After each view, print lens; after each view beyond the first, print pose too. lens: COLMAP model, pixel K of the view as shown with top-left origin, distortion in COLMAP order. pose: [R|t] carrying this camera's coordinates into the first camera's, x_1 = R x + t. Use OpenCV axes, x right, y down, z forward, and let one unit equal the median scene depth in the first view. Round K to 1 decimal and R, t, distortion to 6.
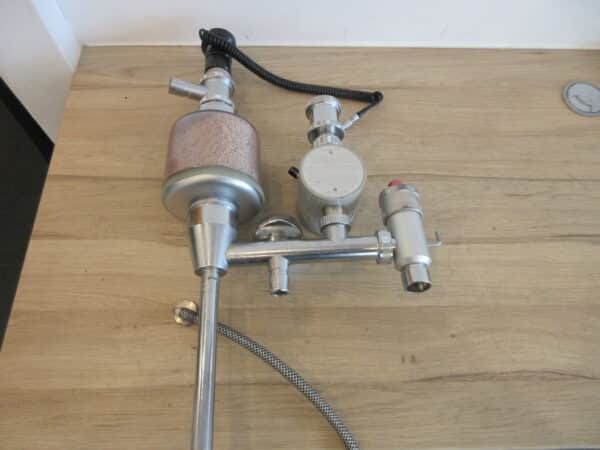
lens RADIAL K [[426.3, 0, 300.0], [0, 426.3, 225.0], [0, 0, 1]] dist [-0.002897, -0.001824]
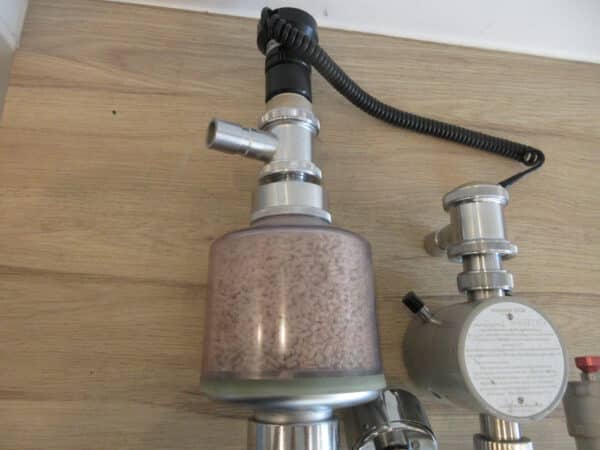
lens RADIAL K [[444.0, 0, 300.0], [0, 444.0, 225.0], [0, 0, 1]] dist [-0.005383, 0.001286]
pose [[0.991699, 0.081120, 0.099766, -0.243223], [-0.099094, 0.976583, 0.190960, -0.336654], [-0.081939, -0.199261, 0.976515, 0.432337]]
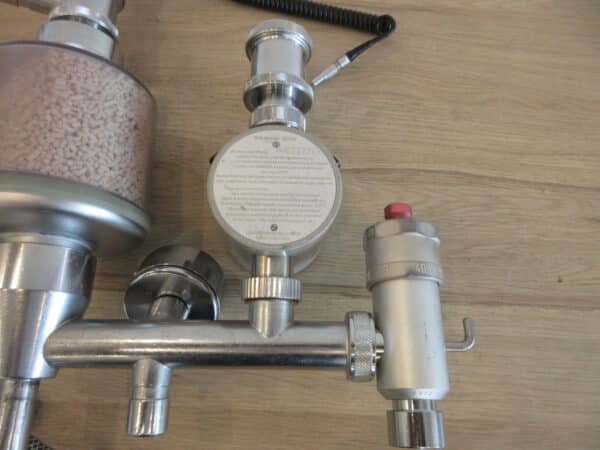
lens RADIAL K [[444.0, 0, 300.0], [0, 444.0, 225.0], [0, 0, 1]] dist [-0.005383, 0.001286]
pose [[0.997908, 0.064646, -0.000096, 0.096835], [-0.063629, 0.982466, 0.175250, -0.154580], [0.011424, -0.174878, 0.984524, 0.421850]]
